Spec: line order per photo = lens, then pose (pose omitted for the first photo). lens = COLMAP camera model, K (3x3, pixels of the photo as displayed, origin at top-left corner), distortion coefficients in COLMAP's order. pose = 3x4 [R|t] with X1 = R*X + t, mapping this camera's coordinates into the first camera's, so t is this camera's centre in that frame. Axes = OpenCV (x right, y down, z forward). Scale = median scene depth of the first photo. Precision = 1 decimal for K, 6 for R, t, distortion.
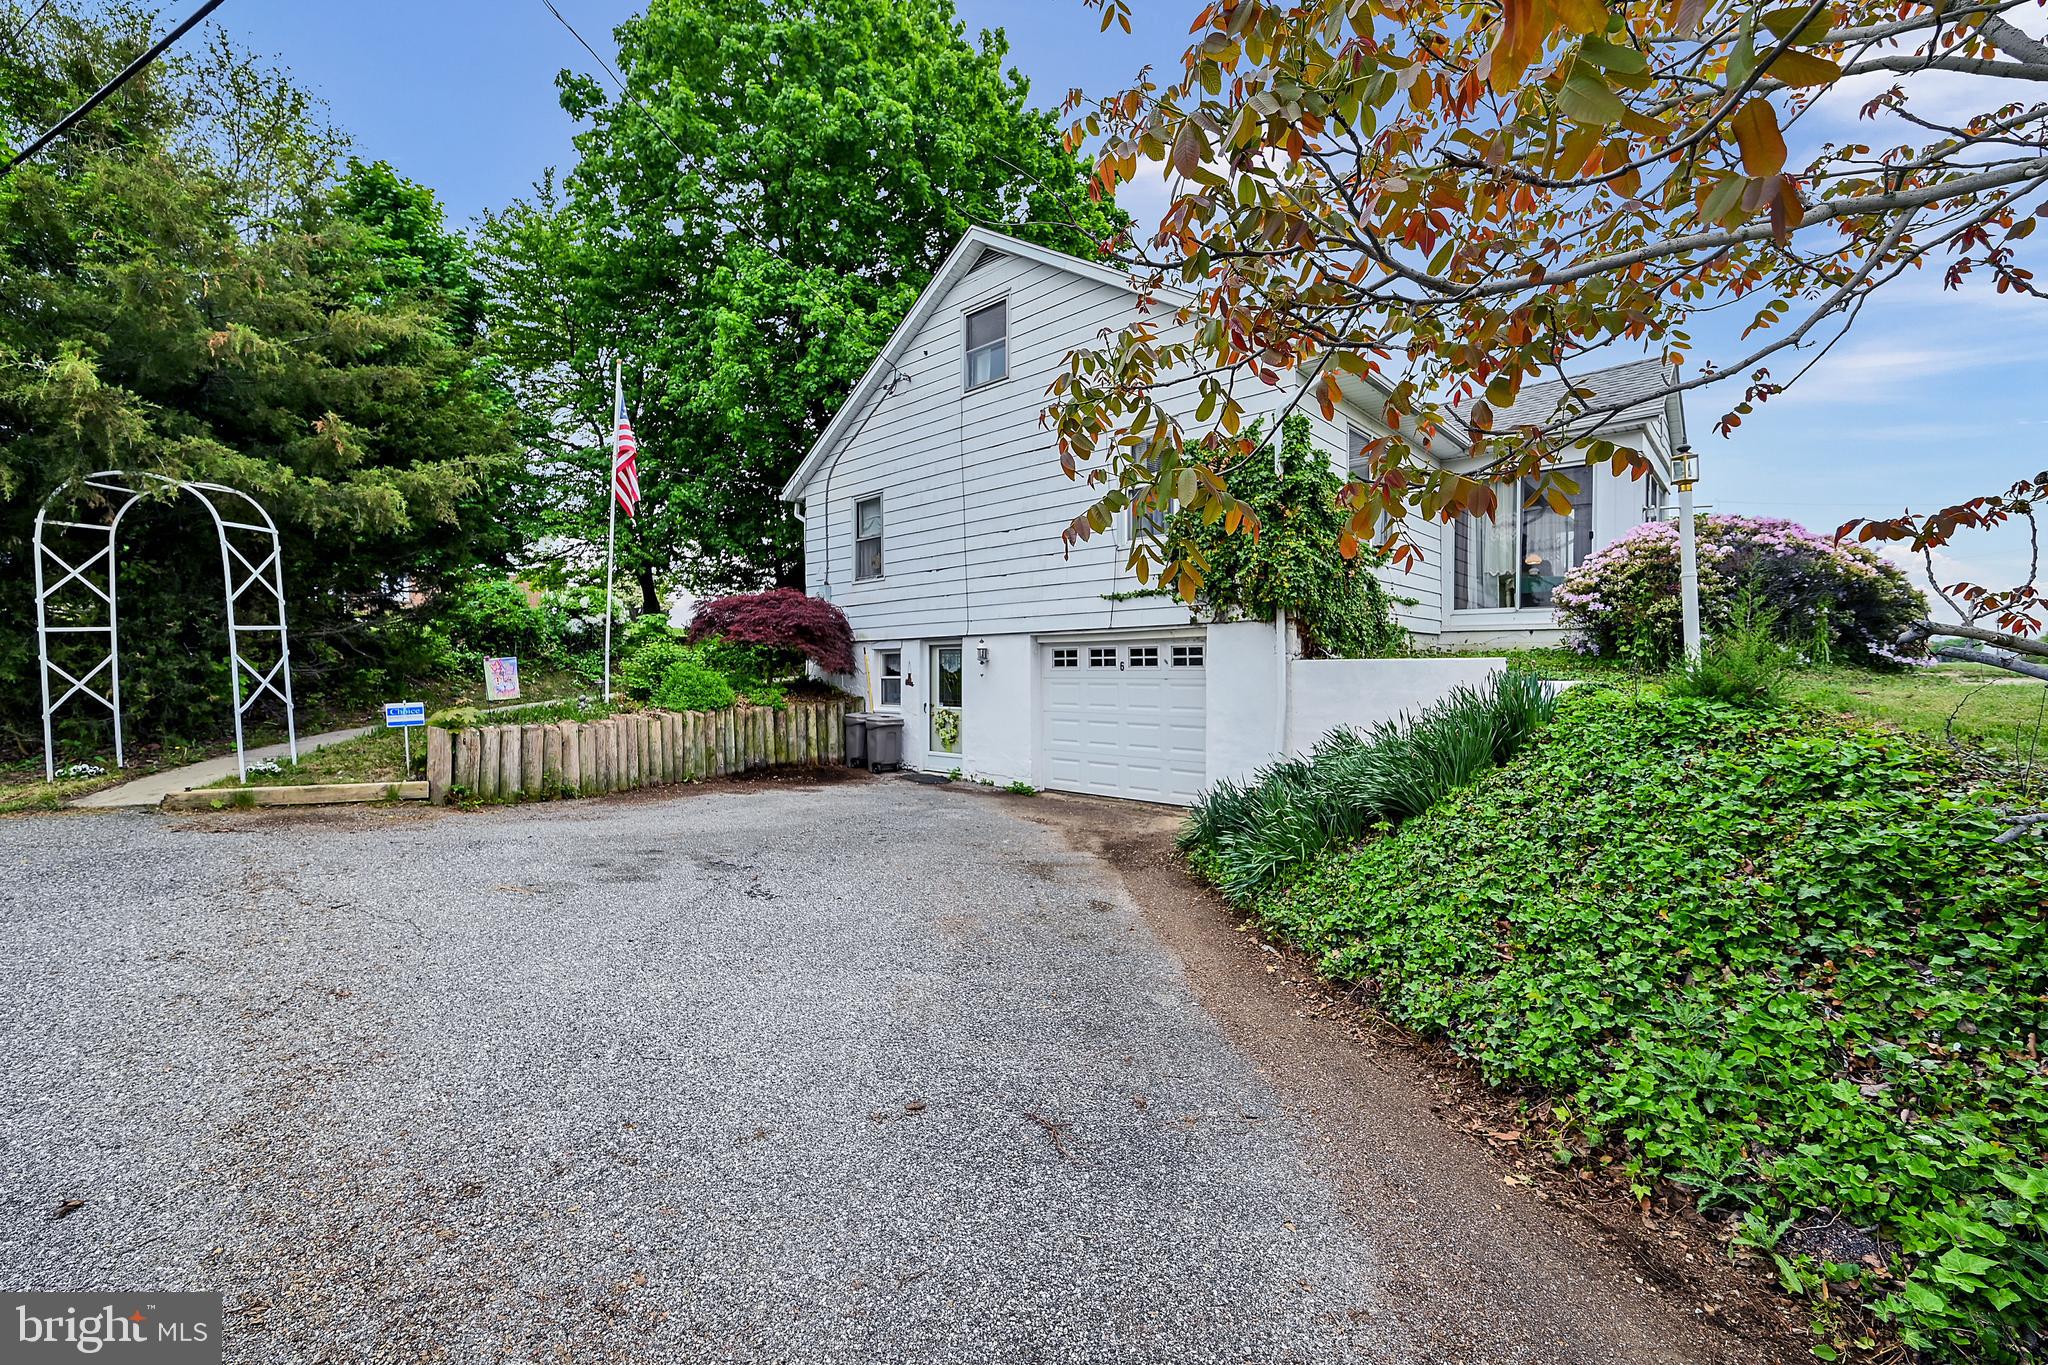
lens RADIAL K [[827.9, 0, 1030.4], [0, 827.9, 683.4], [0, 0, 1]] dist [0.001489, -0.000221]
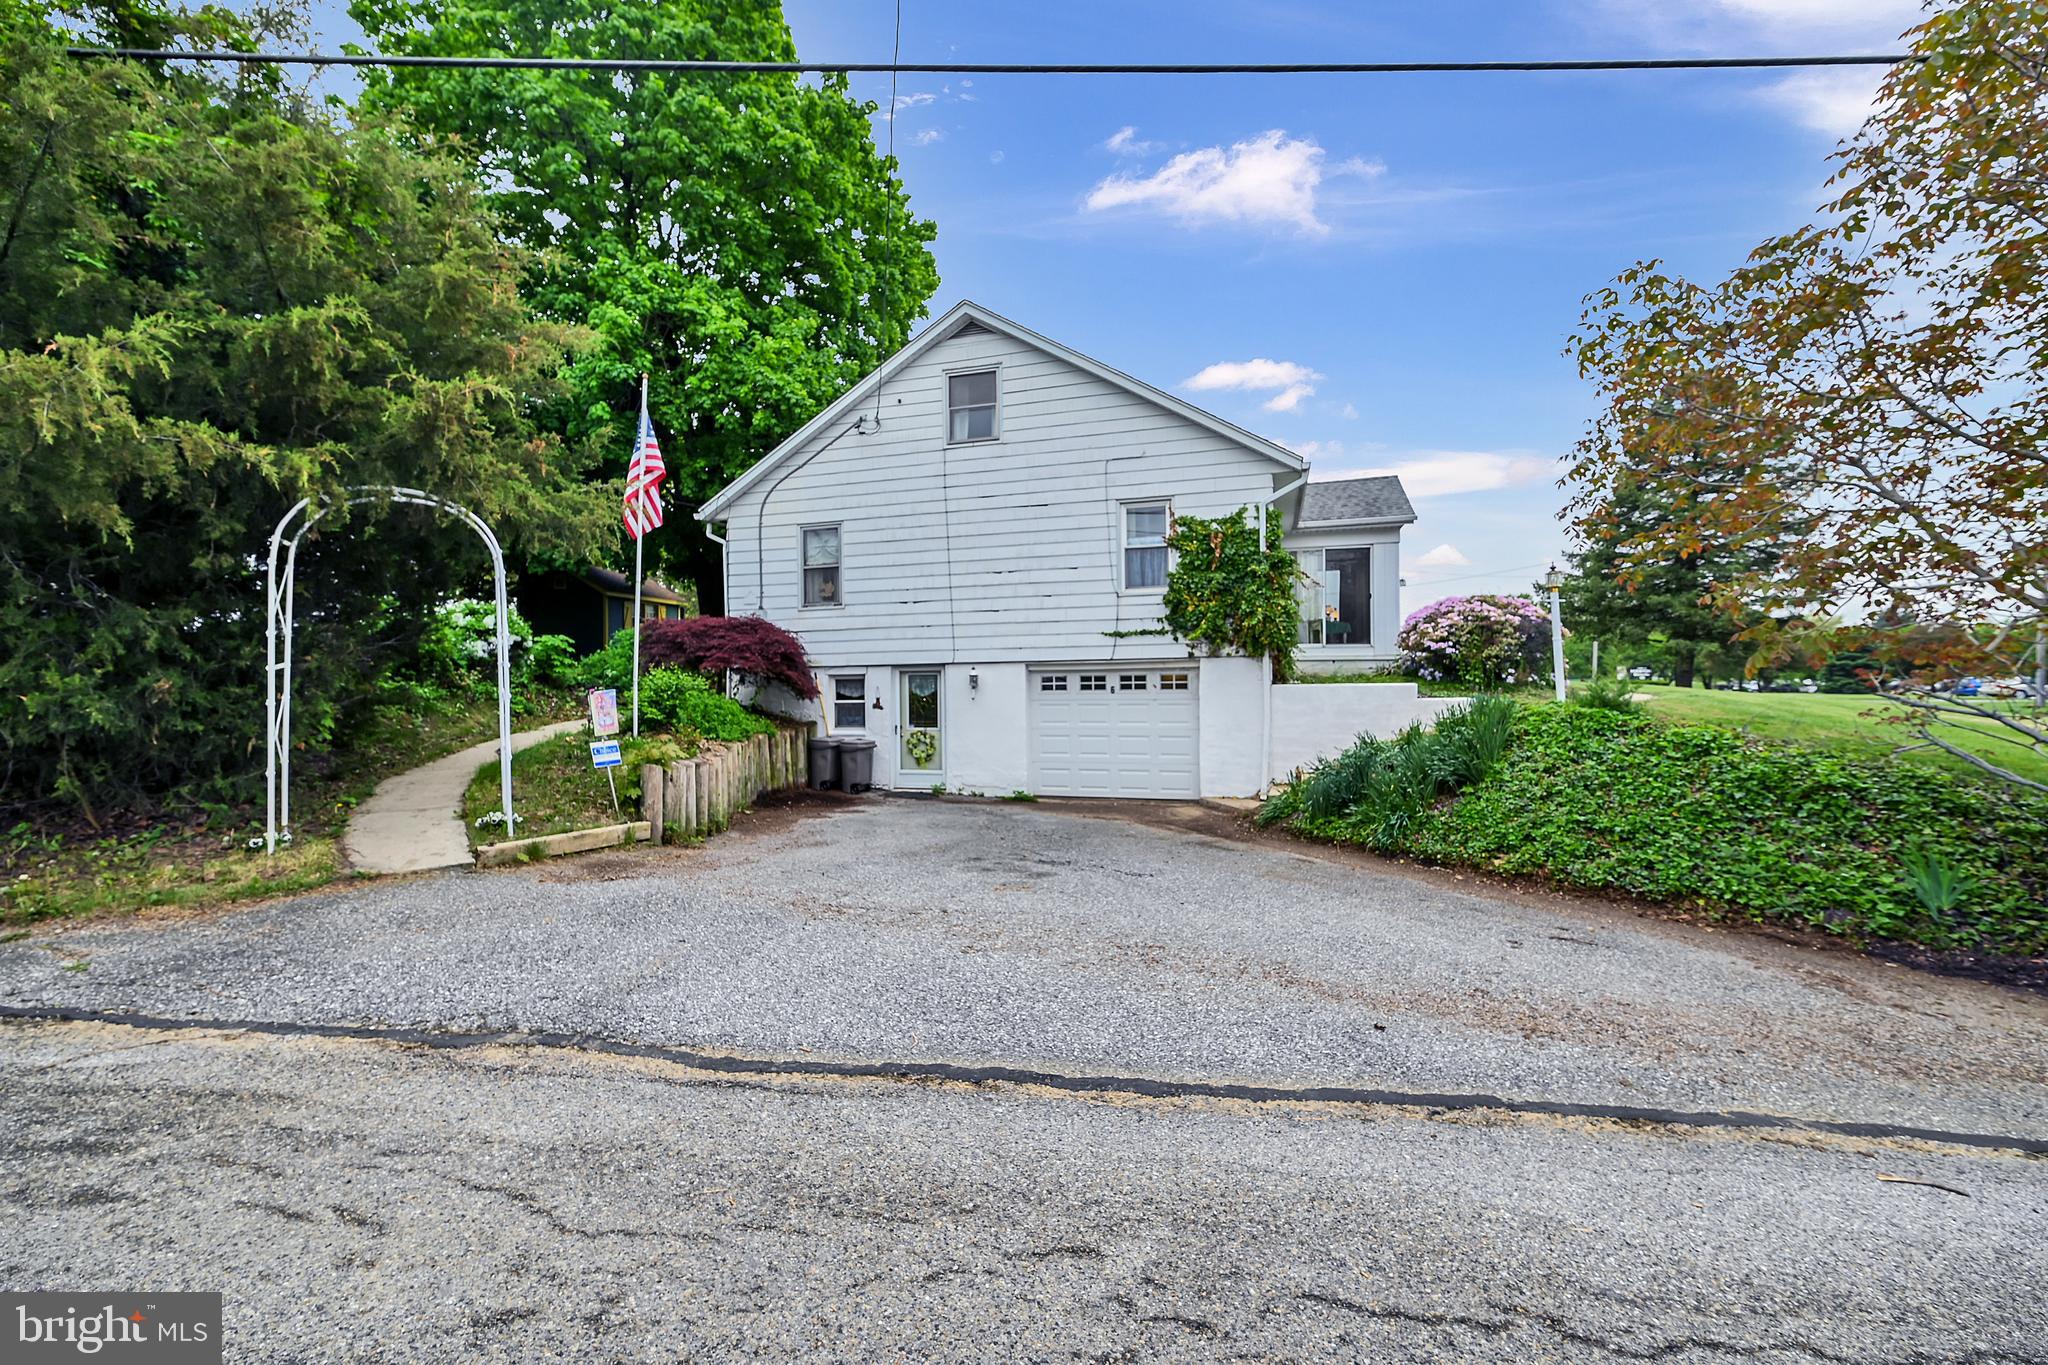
lens RADIAL K [[845.9, 0, 1024.0], [0, 845.9, 682.5], [0, 0, 1]] dist [0.017975, -0.000012]
pose [[0.894844, -0.009113, 0.446287, -0.500127], [0.016215, 0.999795, -0.012096, -0.016510], [-0.446085, 0.018060, 0.894808, -0.058015]]
